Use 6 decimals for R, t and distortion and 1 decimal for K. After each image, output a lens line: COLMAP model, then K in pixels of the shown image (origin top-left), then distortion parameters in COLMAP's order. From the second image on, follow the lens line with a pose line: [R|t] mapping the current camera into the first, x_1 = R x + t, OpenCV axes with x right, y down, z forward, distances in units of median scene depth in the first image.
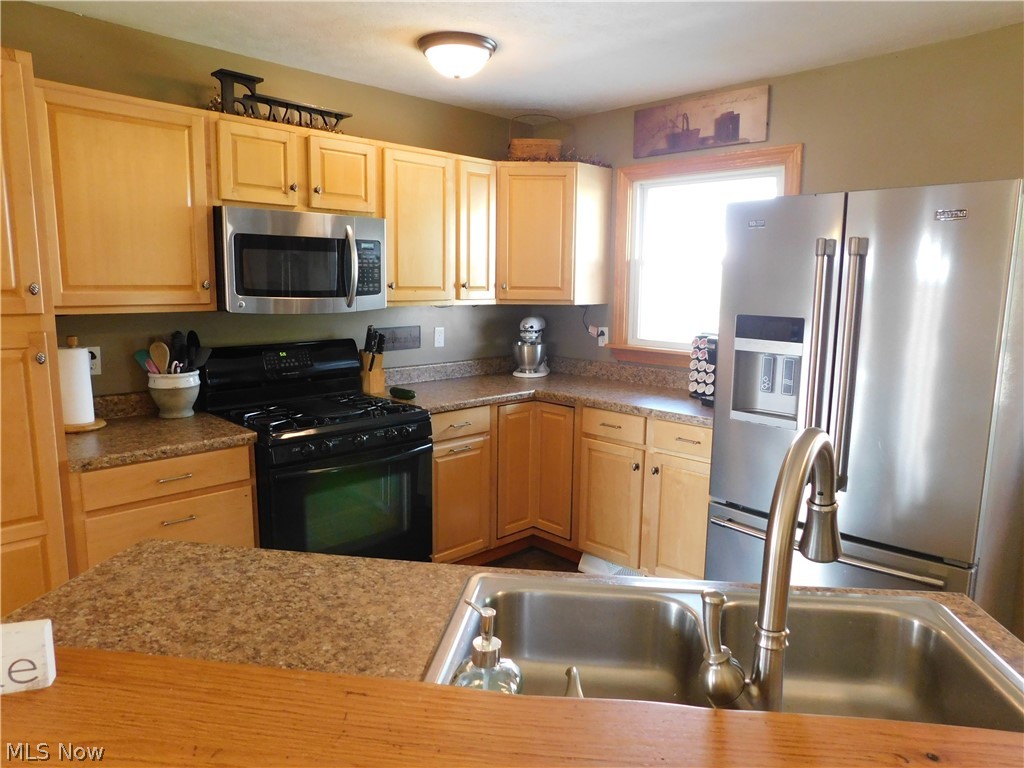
lens RADIAL K [[679.4, 0, 512.0], [0, 679.4, 384.0], [0, 0, 1]] dist [-0.059711, 0.049251]
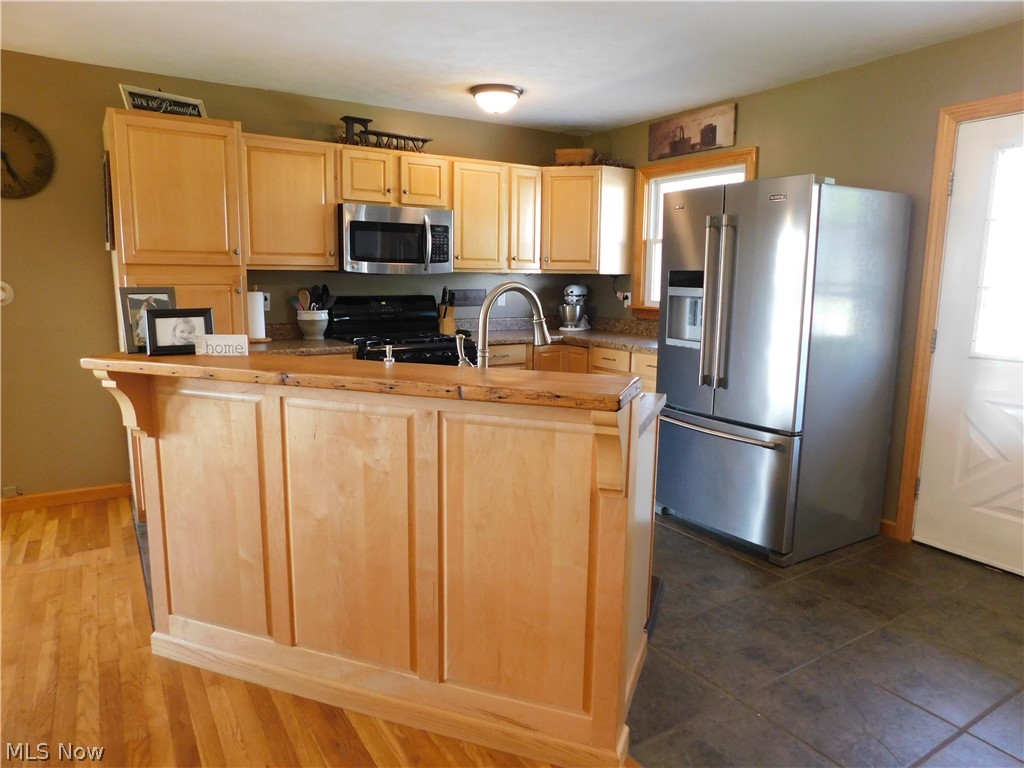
lens RADIAL K [[679.4, 0, 512.0], [0, 679.4, 384.0], [0, 0, 1]] dist [-0.059711, 0.049251]
pose [[0.976840, 0.034064, -0.211243, 0.257850], [-0.032987, 0.999419, 0.008625, 0.111623], [0.211414, -0.001457, 0.977396, -0.393881]]
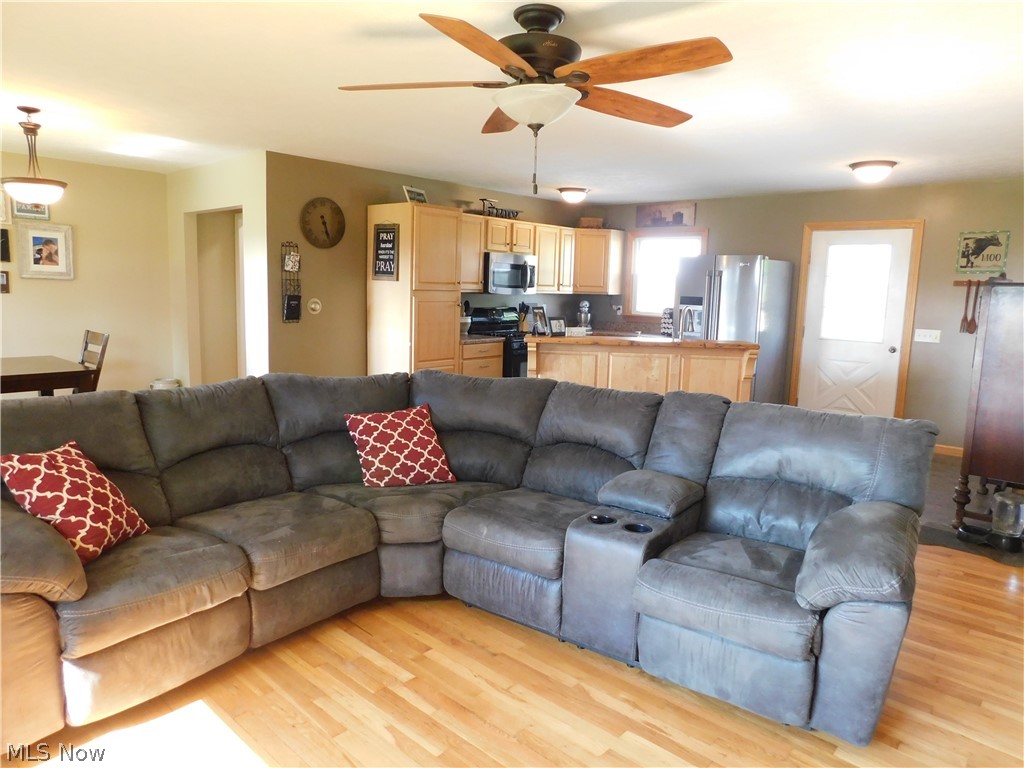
lens RADIAL K [[679.4, 0, 512.0], [0, 679.4, 384.0], [0, 0, 1]] dist [-0.059711, 0.049251]
pose [[0.997967, 0.006217, 0.063426, -0.429713], [-0.005962, 0.999973, -0.004208, 0.220899], [-0.063450, 0.003821, 0.997978, -1.397720]]
